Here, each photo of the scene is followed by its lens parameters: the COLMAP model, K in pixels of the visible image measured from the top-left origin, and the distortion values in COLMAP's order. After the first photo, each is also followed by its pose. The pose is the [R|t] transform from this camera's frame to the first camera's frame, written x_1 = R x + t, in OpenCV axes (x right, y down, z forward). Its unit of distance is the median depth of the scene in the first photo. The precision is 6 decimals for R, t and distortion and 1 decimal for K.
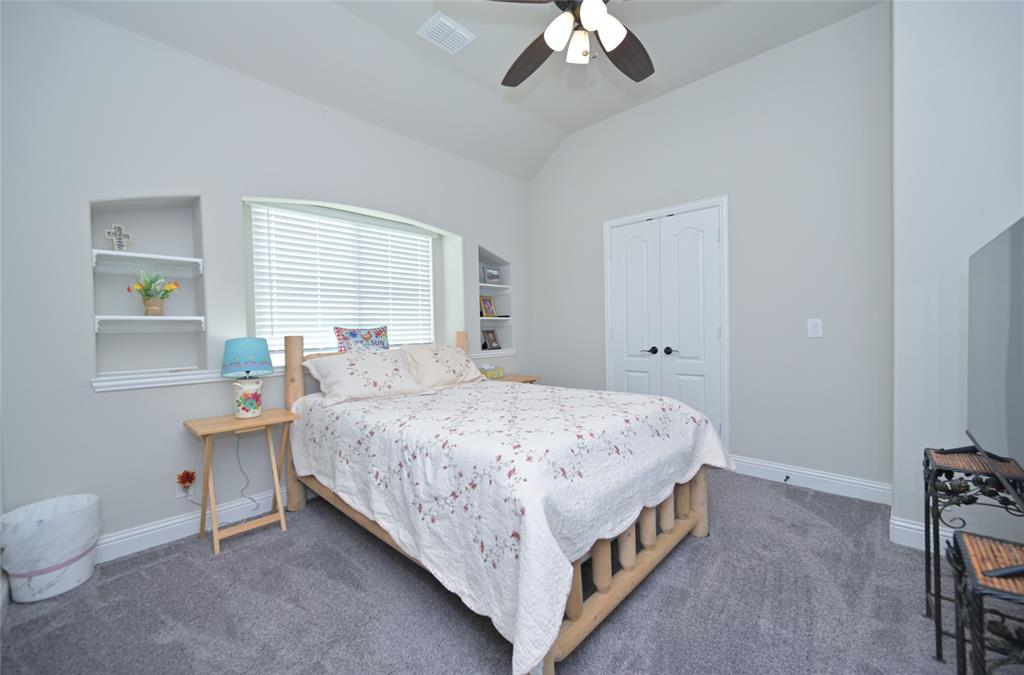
lens RADIAL K [[402.9, 0, 512.0], [0, 402.9, 337.5], [0, 0, 1]] dist [0.000220, 0.000010]
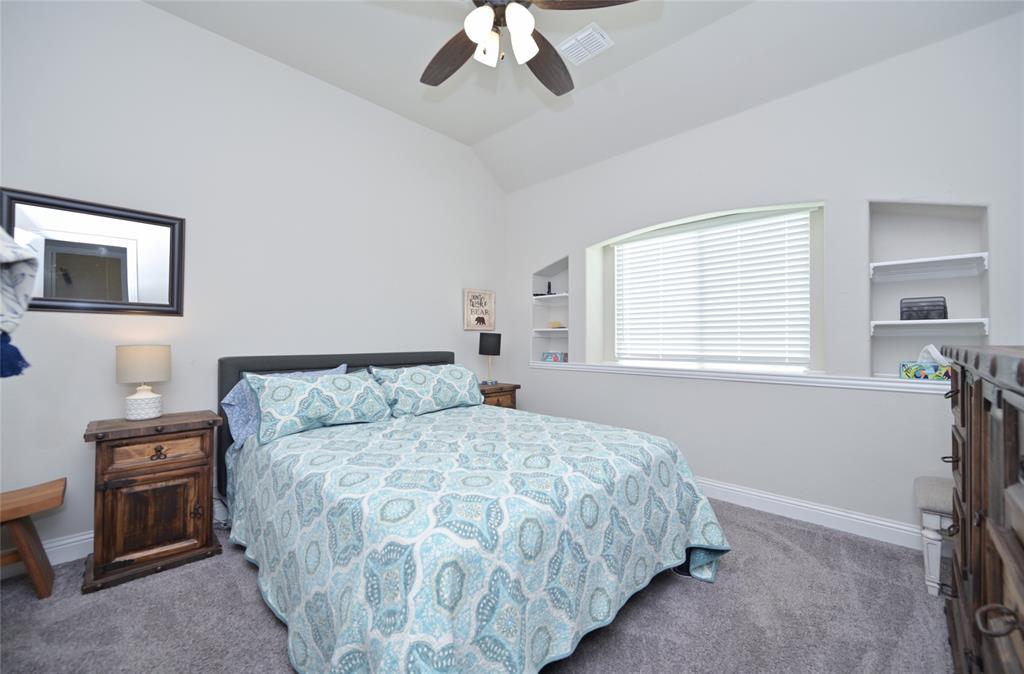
lens RADIAL K [[409.3, 0, 512.0], [0, 409.3, 337.0], [0, 0, 1]] dist [-0.000276, -0.000027]
pose [[-0.009107, 0.006467, -0.999938, 0.608639], [-0.028387, 0.999574, 0.006724, -0.014464], [0.999556, 0.028446, -0.008919, 0.537345]]
